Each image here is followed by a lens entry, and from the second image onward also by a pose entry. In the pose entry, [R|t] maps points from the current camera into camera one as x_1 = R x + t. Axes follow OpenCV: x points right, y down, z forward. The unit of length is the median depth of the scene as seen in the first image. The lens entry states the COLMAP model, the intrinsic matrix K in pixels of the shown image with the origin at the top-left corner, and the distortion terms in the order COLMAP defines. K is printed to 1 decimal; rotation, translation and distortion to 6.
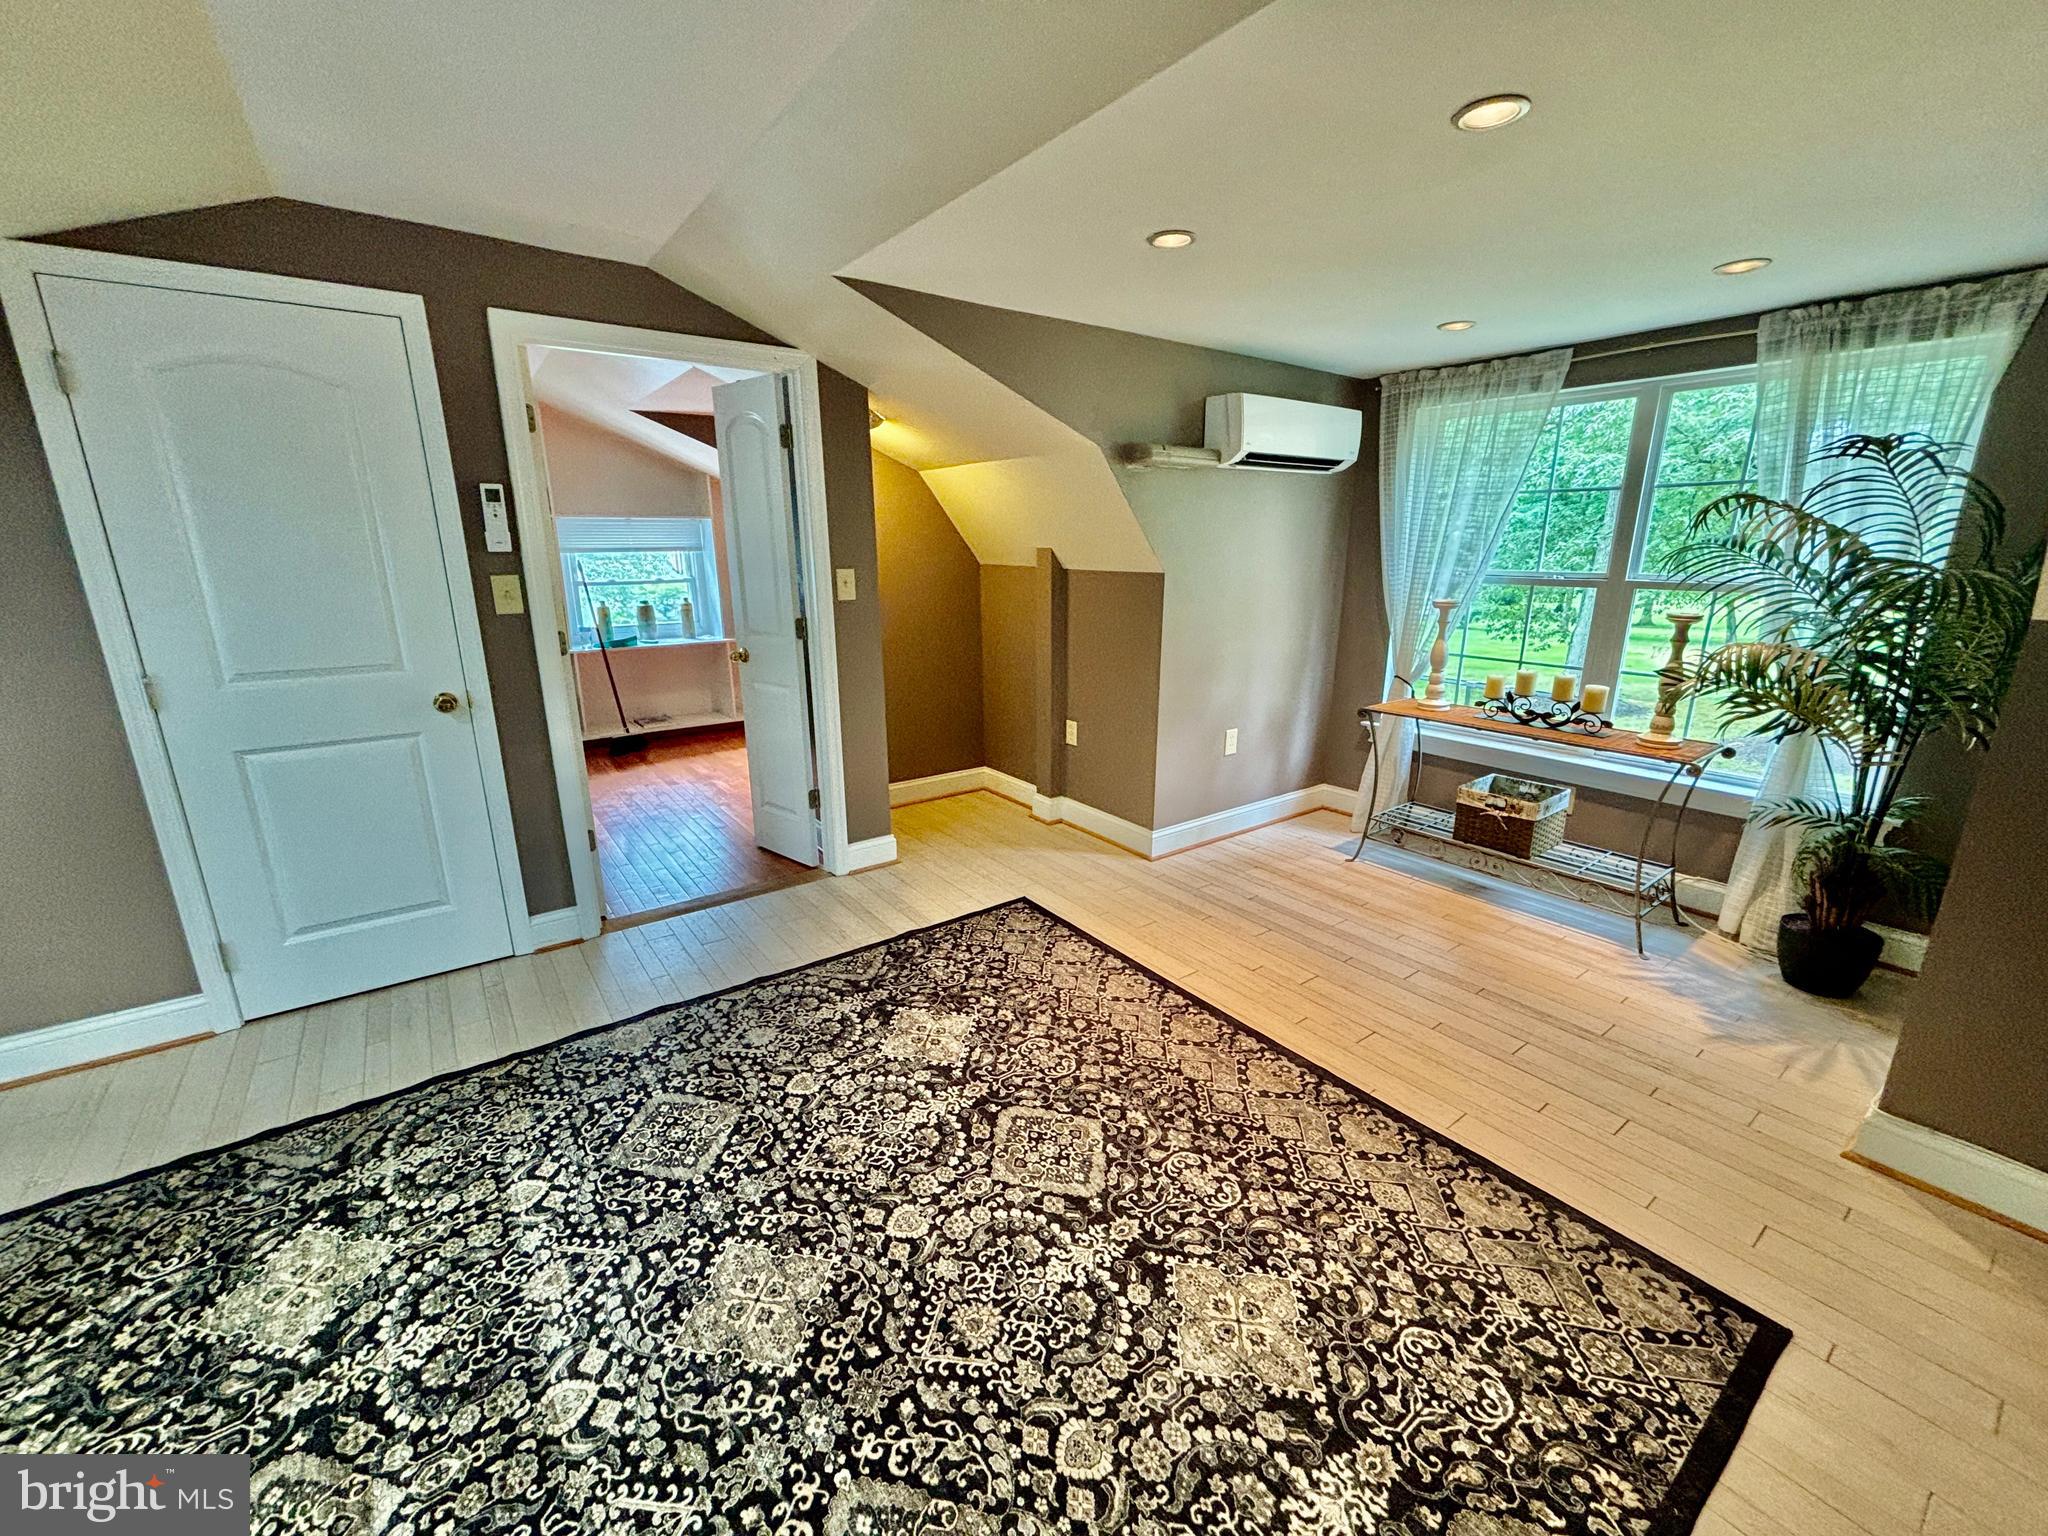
lens RADIAL K [[830.9, 0, 1024.0], [0, 830.9, 768.0], [0, 0, 1]] dist [0.008419, -0.000095]
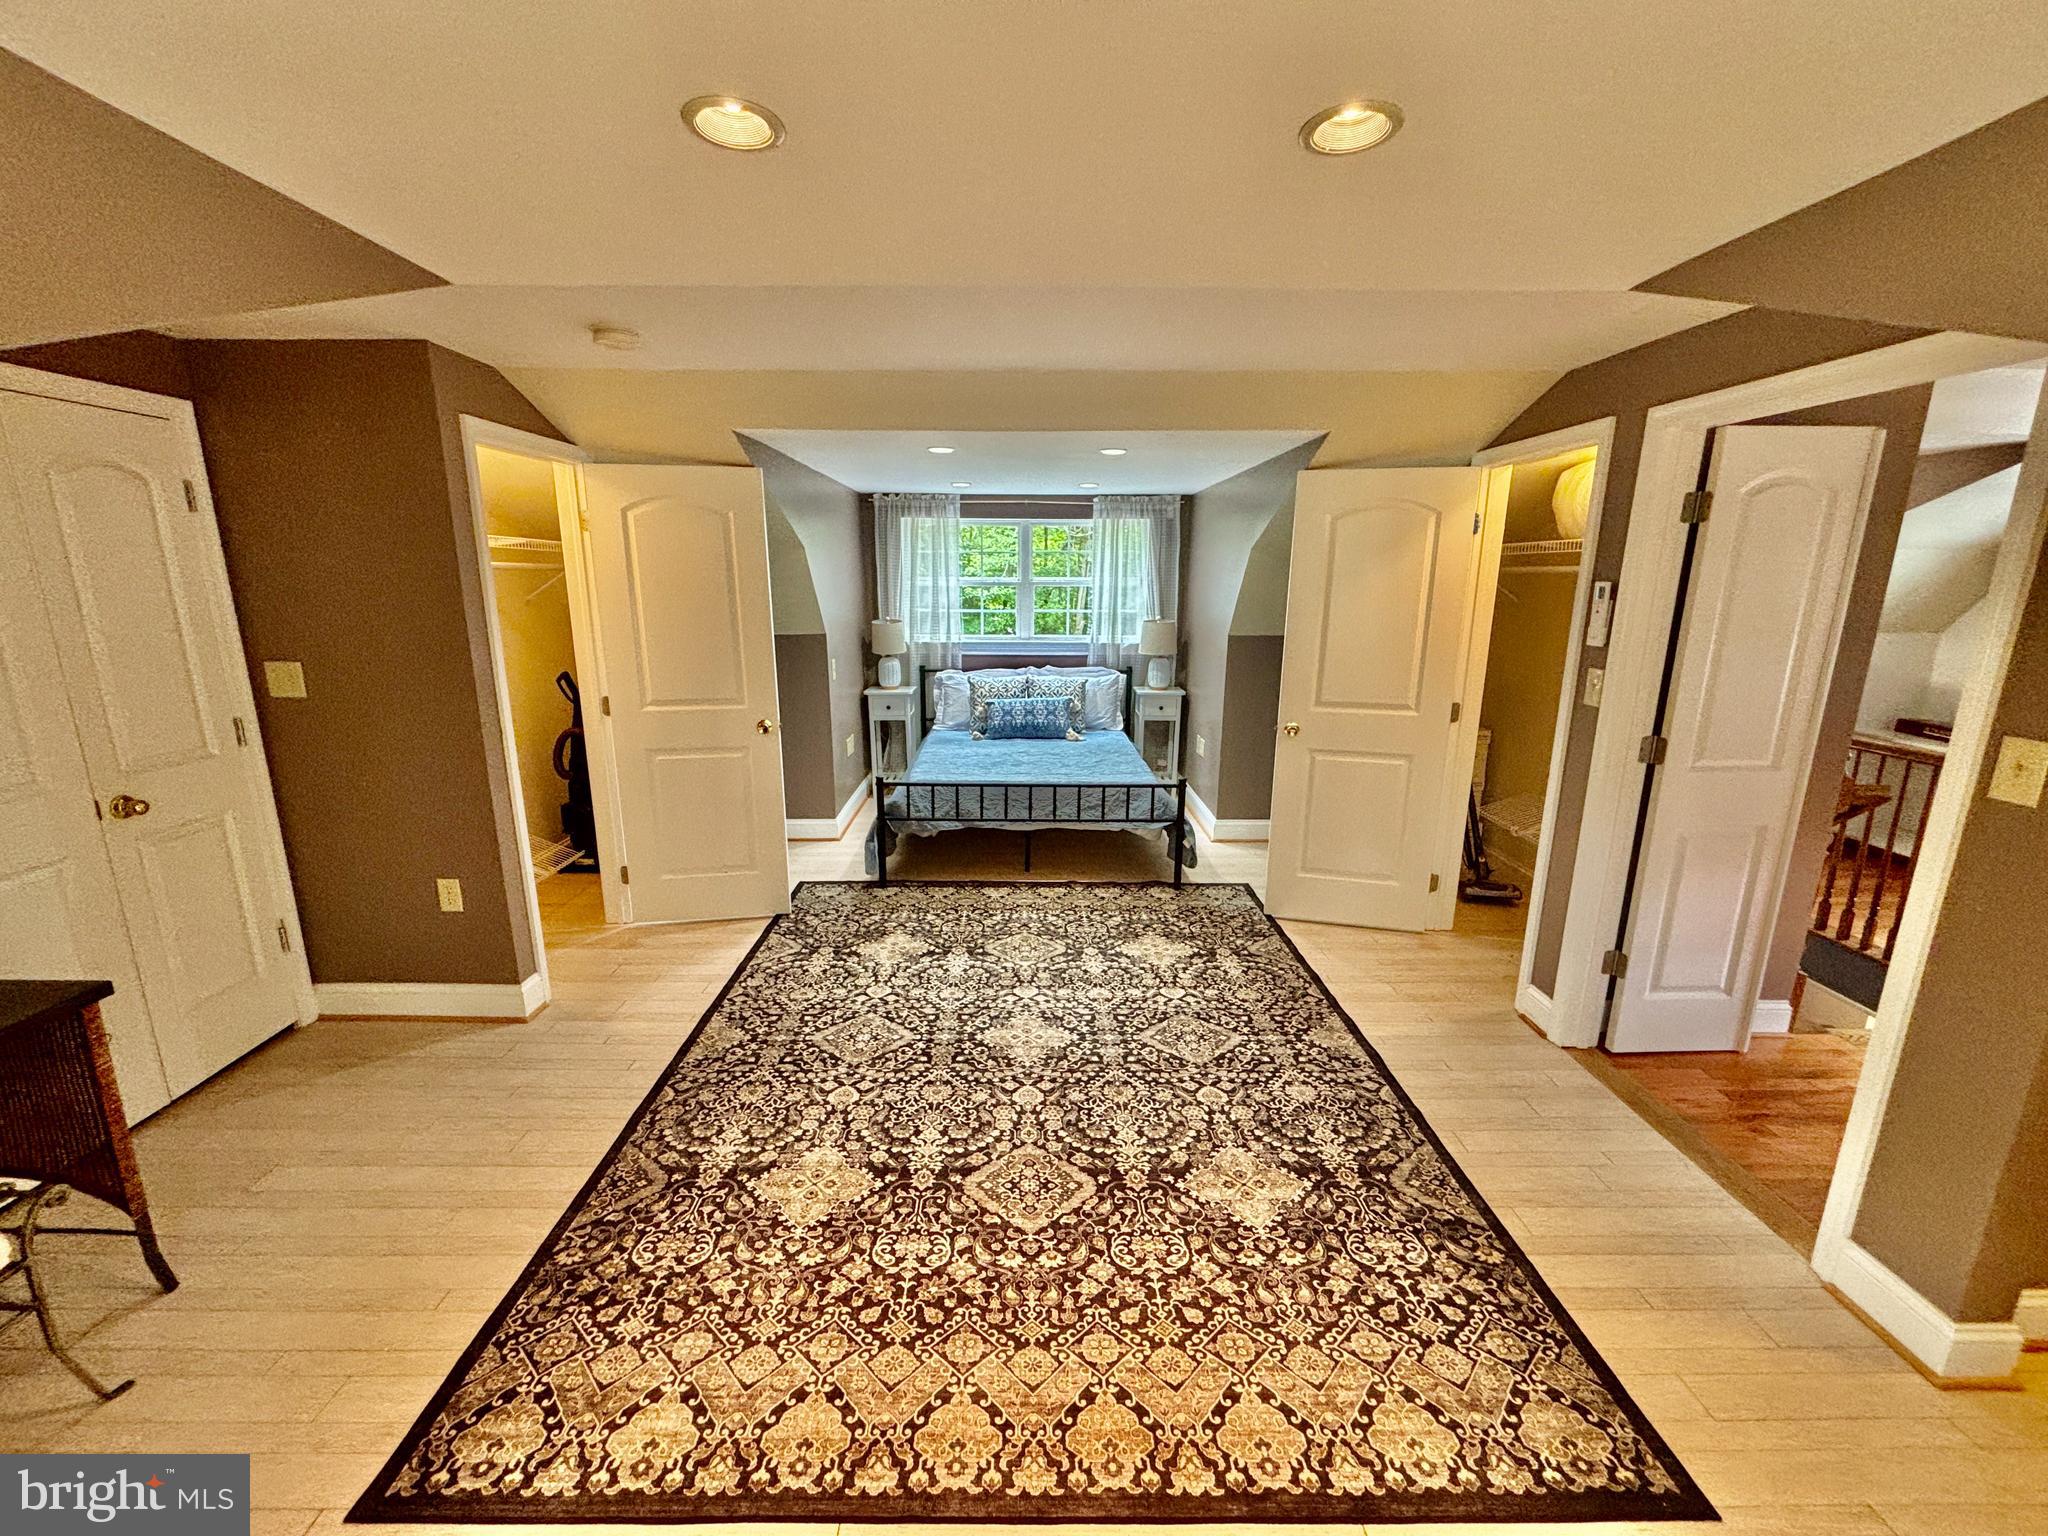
lens RADIAL K [[830.9, 0, 1024.0], [0, 830.9, 768.0], [0, 0, 1]] dist [0.008419, -0.000095]
pose [[-0.588435, 0.184281, -0.787264, 0.811365], [-0.220737, 0.900079, 0.375677, -0.464215], [0.777830, 0.394839, -0.488960, 1.323379]]
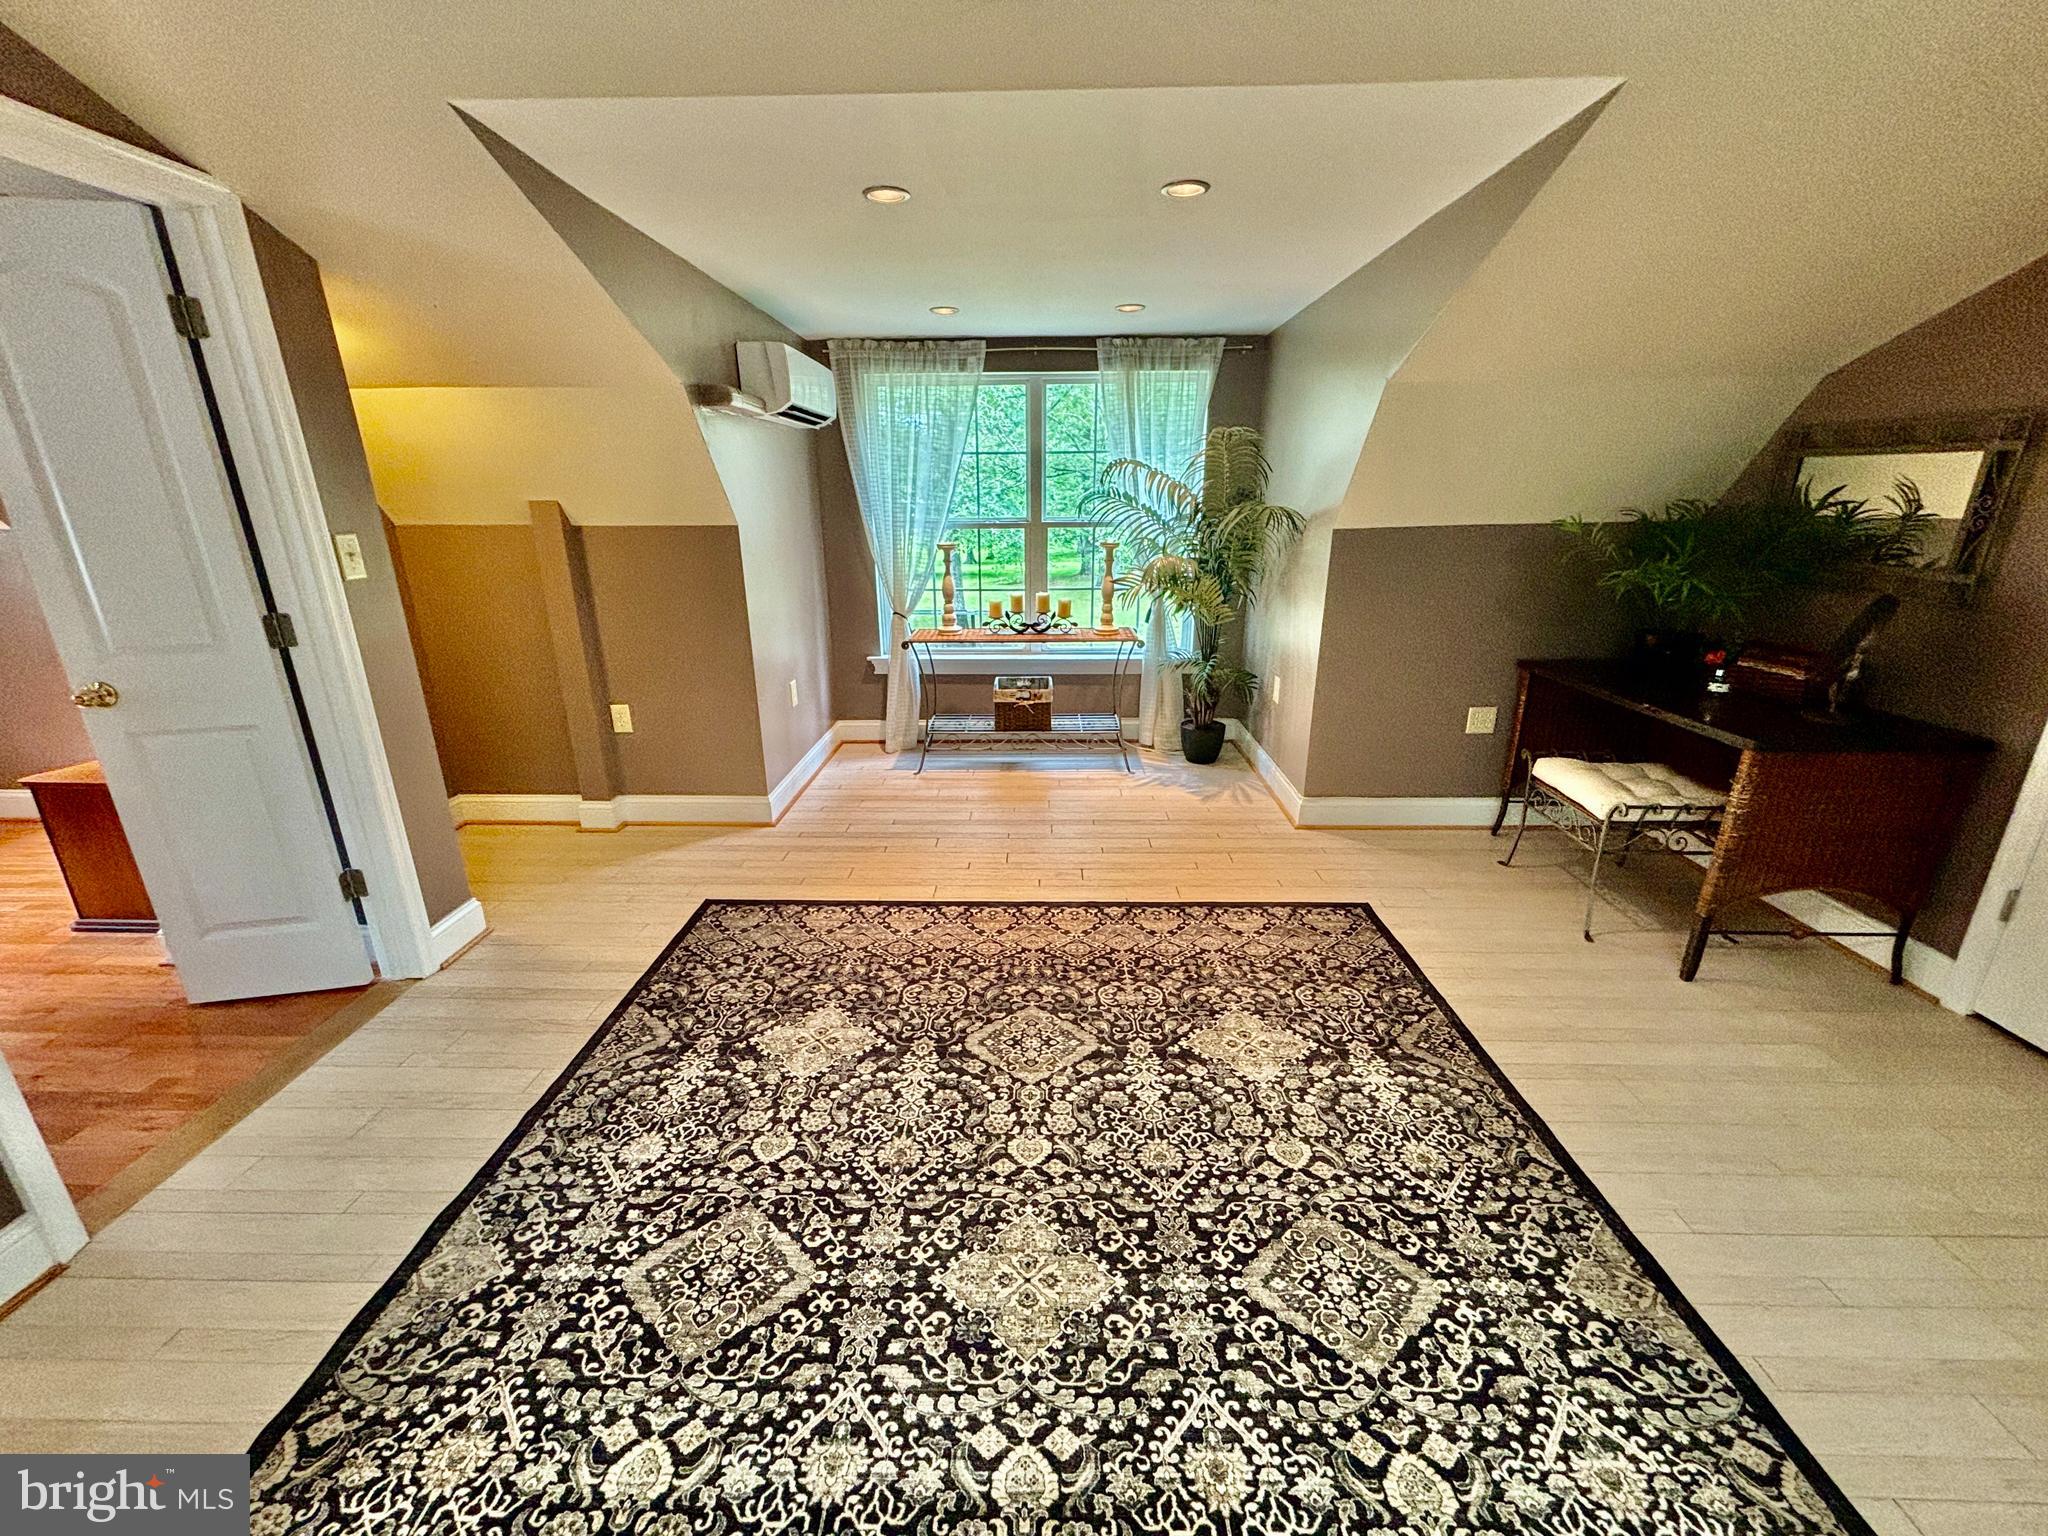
lens RADIAL K [[829.9, 0, 1024.0], [0, 829.9, 768.0], [0, 0, 1]] dist [0.035837, -0.013568]
pose [[0.609071, -0.250626, 0.752475, -0.725082], [0.216080, 0.965305, 0.146613, -0.063685], [-0.763113, 0.073298, 0.642095, 0.266904]]
